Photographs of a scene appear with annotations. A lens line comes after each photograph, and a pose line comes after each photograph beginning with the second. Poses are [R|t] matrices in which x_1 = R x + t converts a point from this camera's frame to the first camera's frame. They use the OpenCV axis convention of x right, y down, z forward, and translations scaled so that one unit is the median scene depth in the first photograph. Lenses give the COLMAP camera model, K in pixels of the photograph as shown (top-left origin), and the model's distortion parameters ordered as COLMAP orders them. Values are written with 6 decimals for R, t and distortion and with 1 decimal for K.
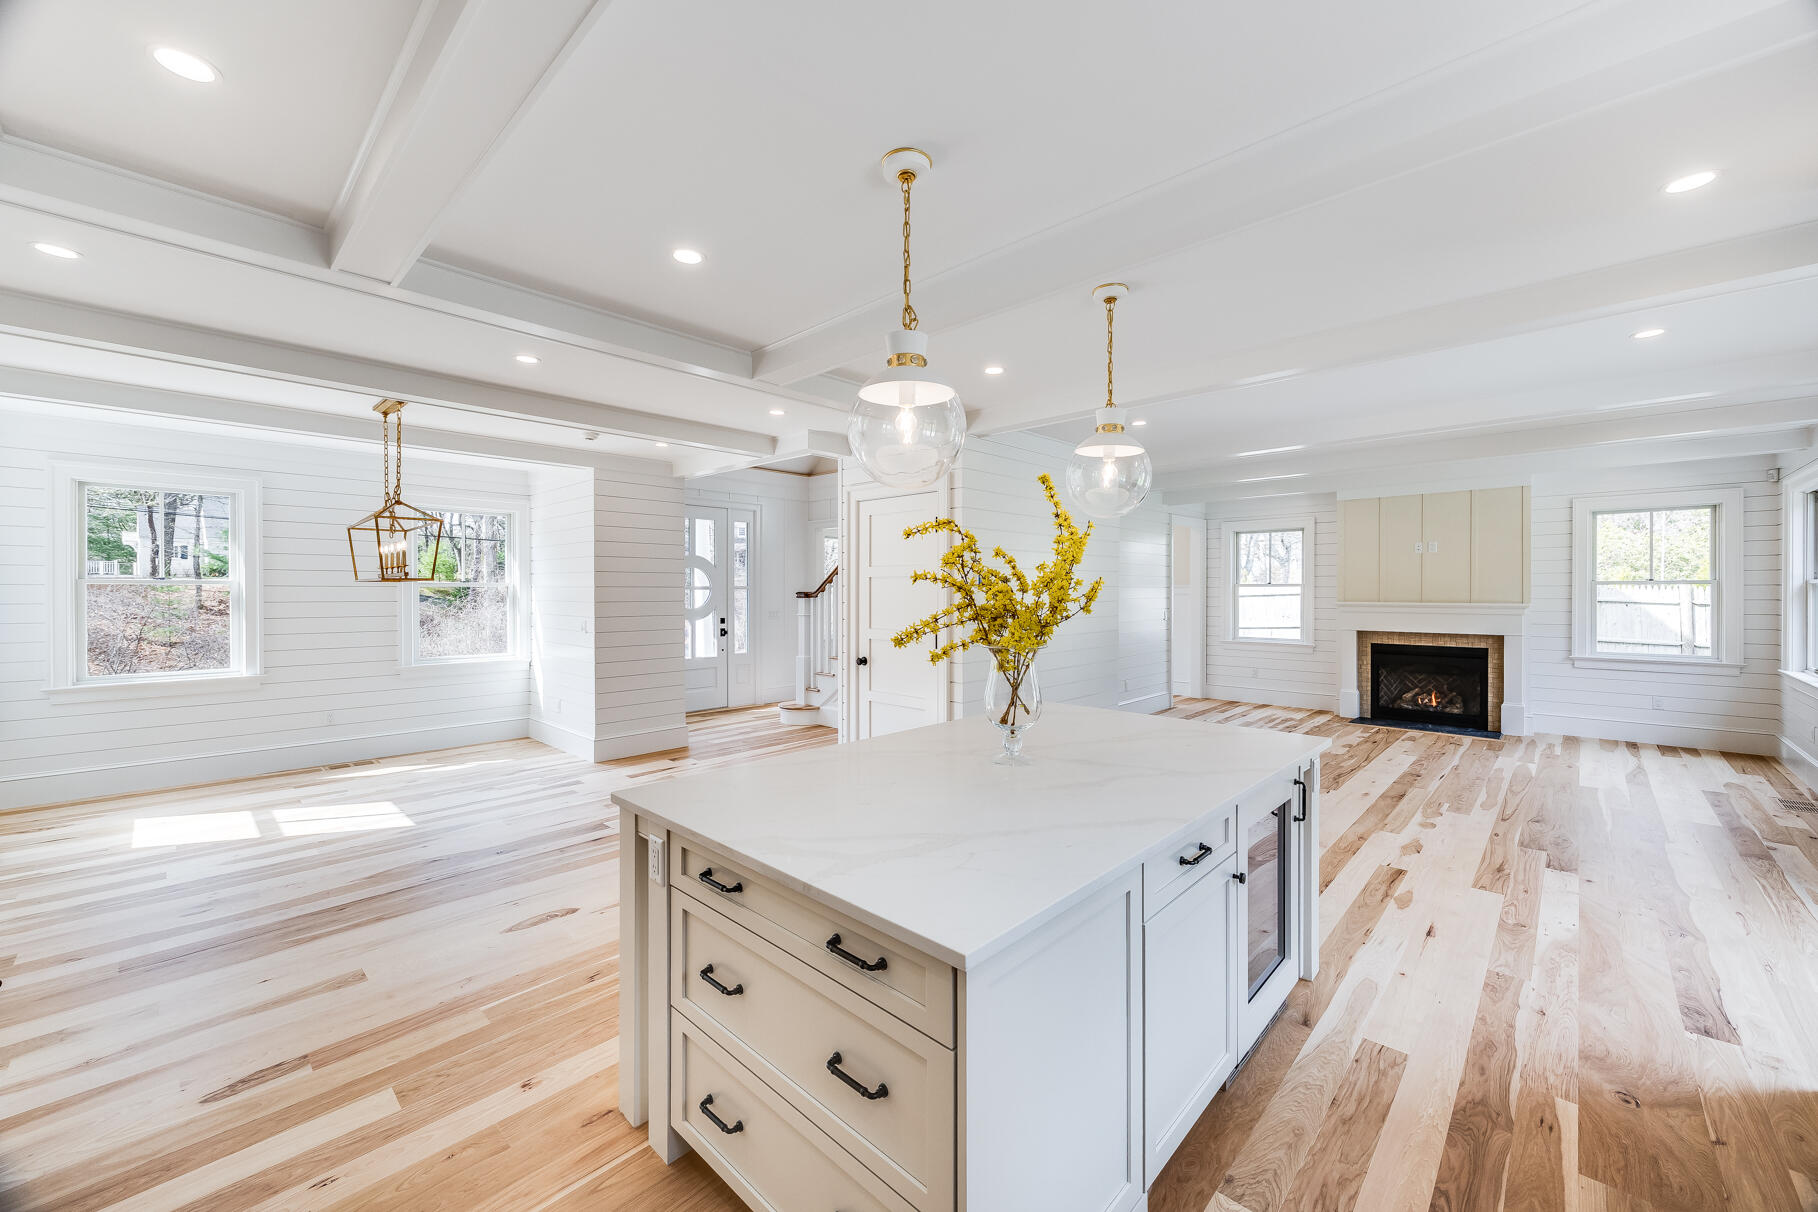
lens RADIAL K [[703.2, 0, 911.7], [0, 703.2, 595.8], [0, 0, 1]] dist [0.013767, -0.000045]
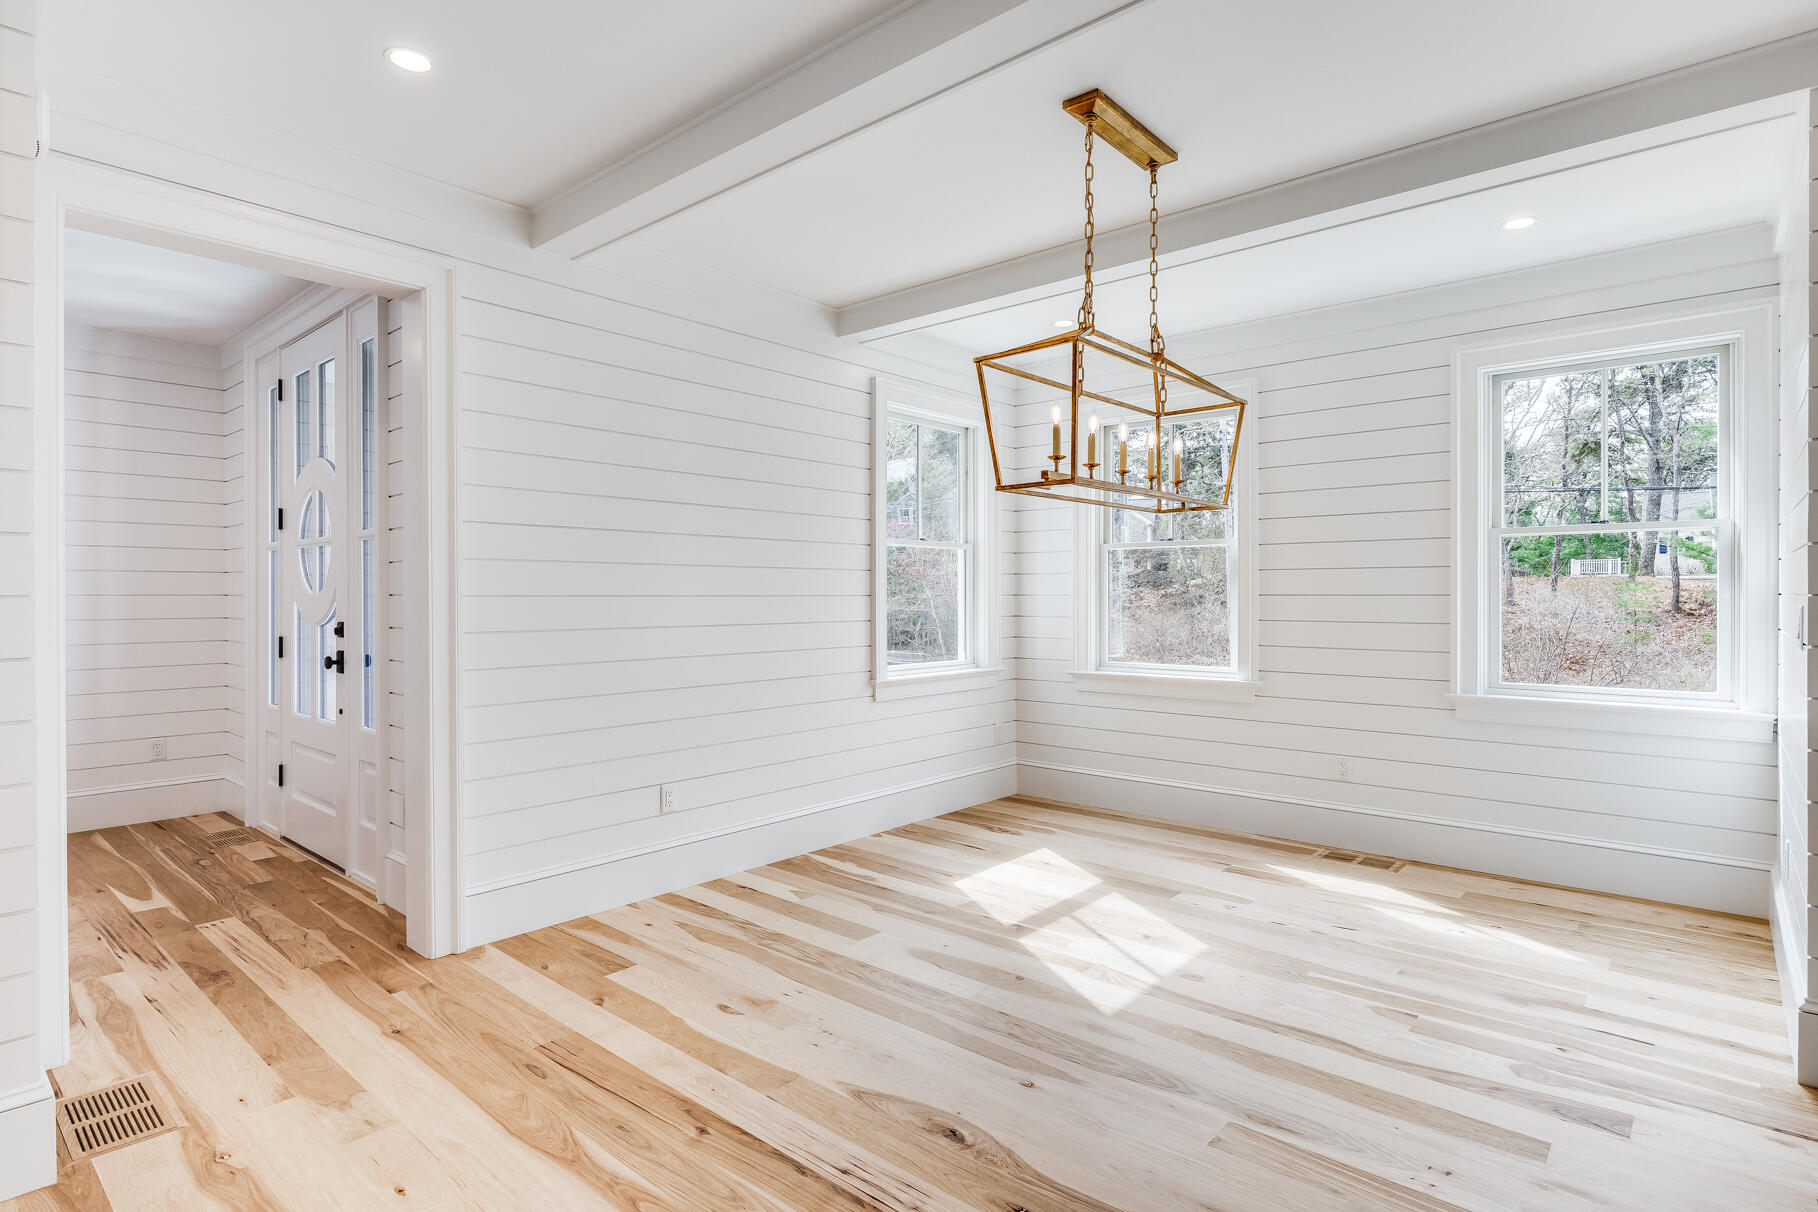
lens RADIAL K [[922.4, 0, 909.0], [0, 922.4, 606.0], [0, 0, 1]] dist [-0.002087, -0.000385]
pose [[0.035614, 0.007093, -0.999340, -0.069891], [-0.003725, 0.999969, 0.006965, 0.030625], [0.999359, 0.003474, 0.035640, 0.534020]]
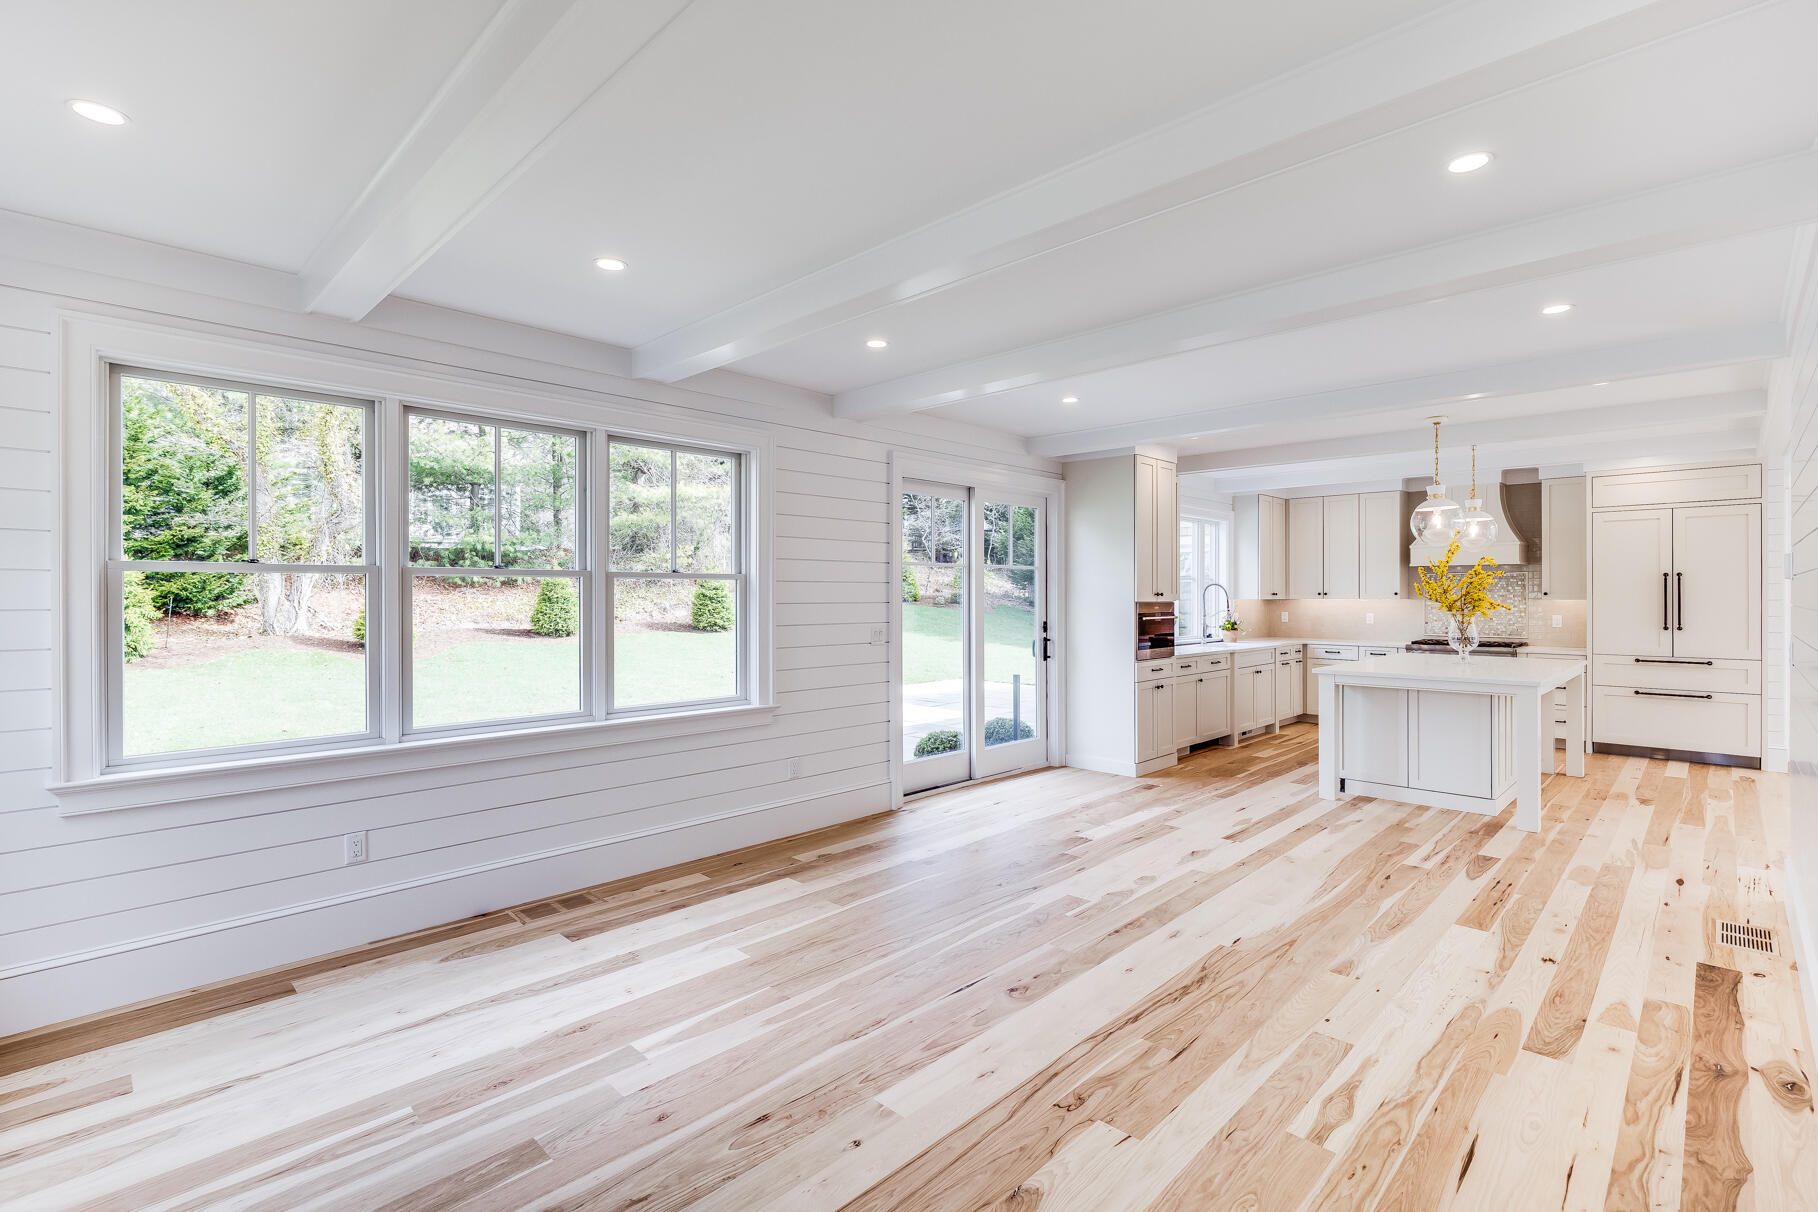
lens RADIAL K [[838.4, 0, 911.9], [0, 838.4, 597.5], [0, 0, 1]] dist [-0.001809, 0.000200]
pose [[-0.999884, 0.003748, 0.014779, 0.628044], [0.003891, 0.999946, 0.009663, -0.002554], [-0.014742, 0.009719, -0.999844, 1.251470]]
